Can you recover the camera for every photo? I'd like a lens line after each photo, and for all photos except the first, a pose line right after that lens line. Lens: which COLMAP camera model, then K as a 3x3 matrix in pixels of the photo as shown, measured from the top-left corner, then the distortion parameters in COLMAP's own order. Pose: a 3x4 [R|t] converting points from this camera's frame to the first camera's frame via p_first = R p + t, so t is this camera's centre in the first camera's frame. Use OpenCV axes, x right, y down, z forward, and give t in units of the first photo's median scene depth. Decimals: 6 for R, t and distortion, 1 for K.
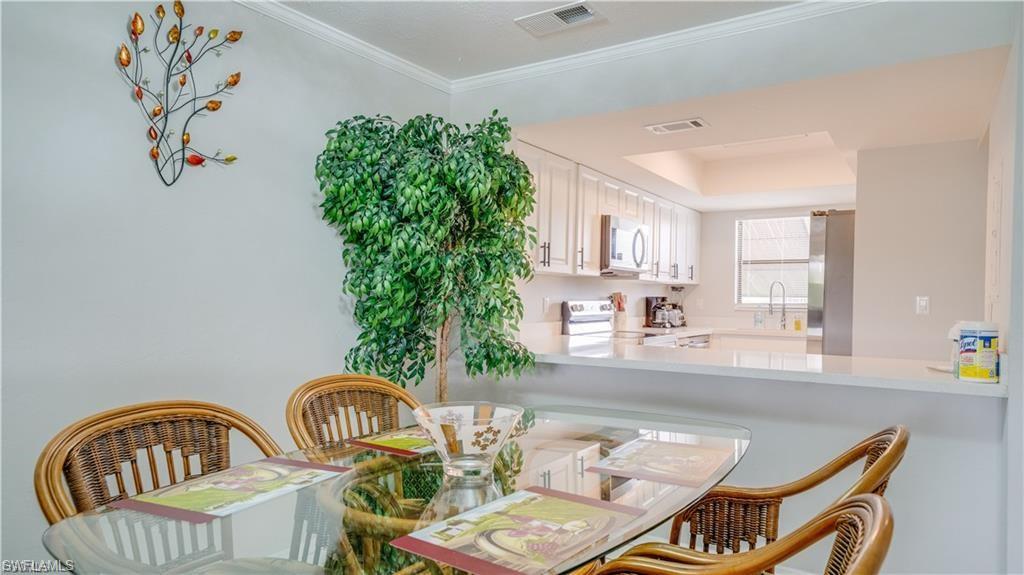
lens RADIAL K [[598.3, 0, 515.1], [0, 598.3, 289.8], [0, 0, 1]] dist [0.007949, 0.000917]
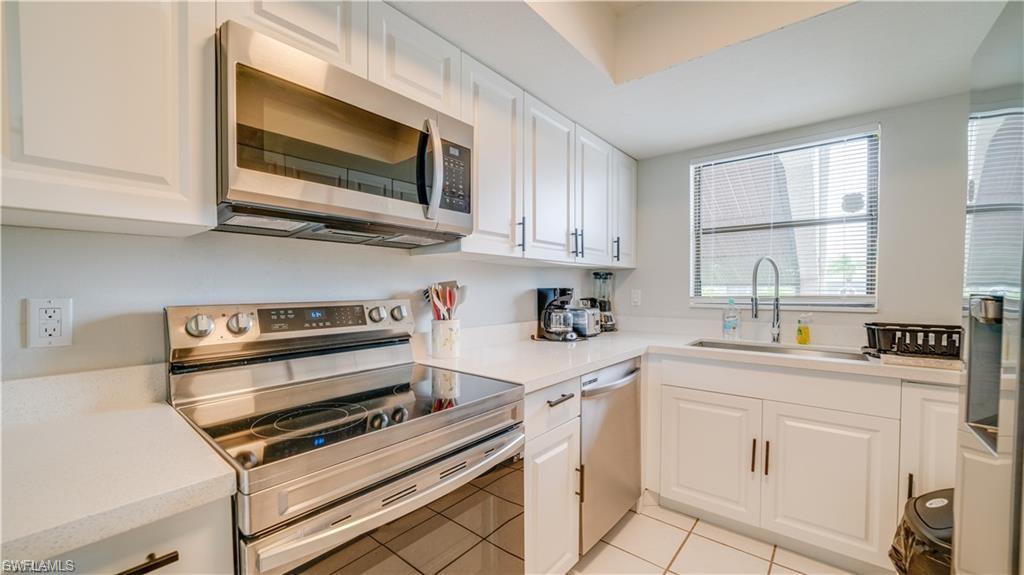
lens RADIAL K [[398.0, 0, 513.3], [0, 398.0, 288.6], [0, 0, 1]] dist [-0.000403, -0.000042]
pose [[0.995697, -0.011816, -0.091909, 0.264334], [0.013219, 0.999805, 0.014679, 0.006656], [0.091718, -0.015831, 0.995659, 0.679926]]
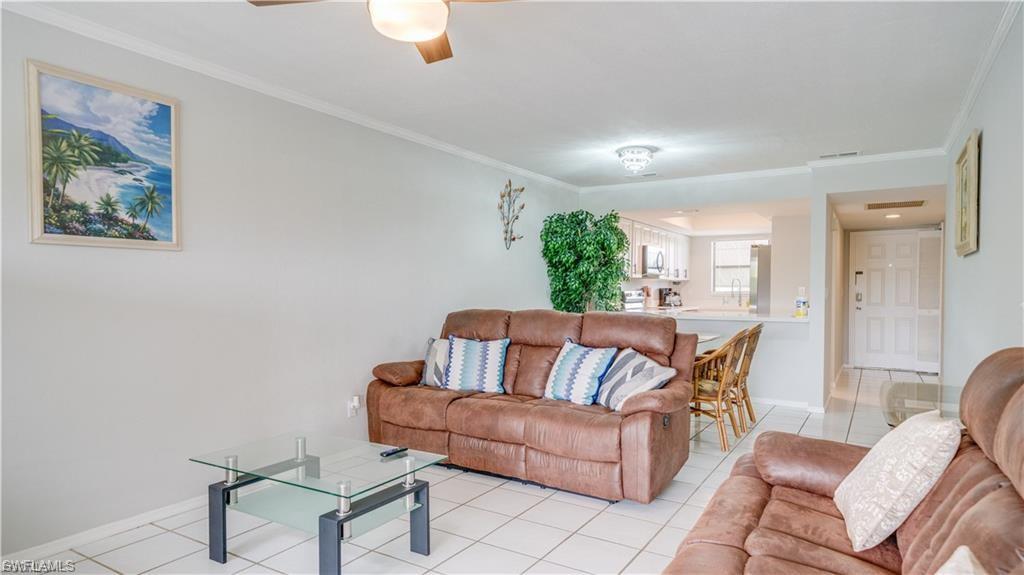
lens RADIAL K [[598.3, 0, 501.2], [0, 598.3, 289.0], [0, 0, 1]] dist [0.007949, 0.000917]
pose [[0.999649, -0.008960, 0.024947, -0.308995], [0.008631, 0.999875, 0.013283, -0.014295], [-0.025063, -0.013063, 0.999601, -0.775879]]
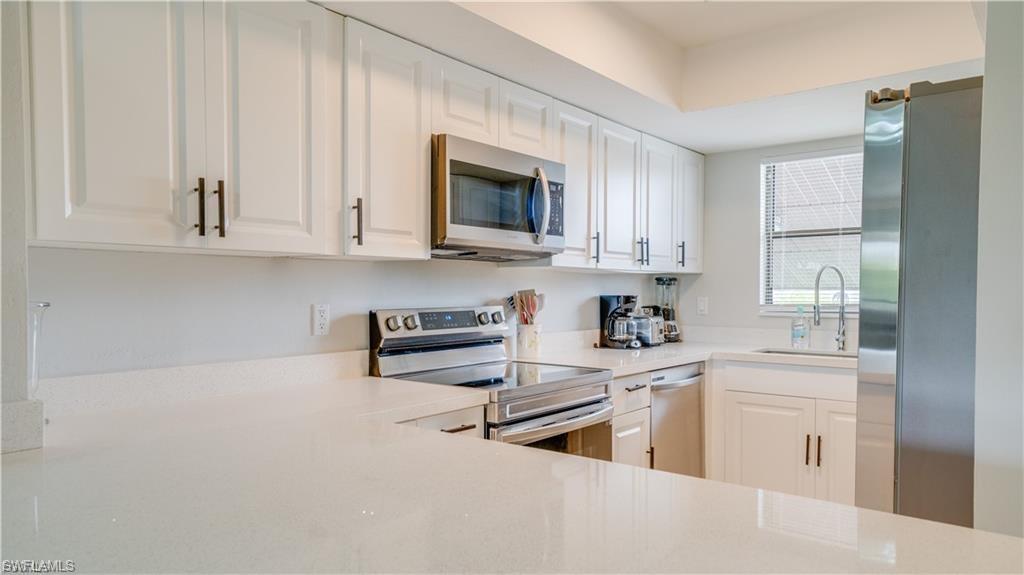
lens RADIAL K [[671.8, 0, 519.7], [0, 671.8, 293.8], [0, 0, 1]] dist [0.059824, 0.002757]
pose [[0.997329, -0.008976, -0.072482, 0.214427], [0.010356, 0.999772, 0.018684, -0.003630], [0.072298, -0.019385, 0.997195, 0.378562]]
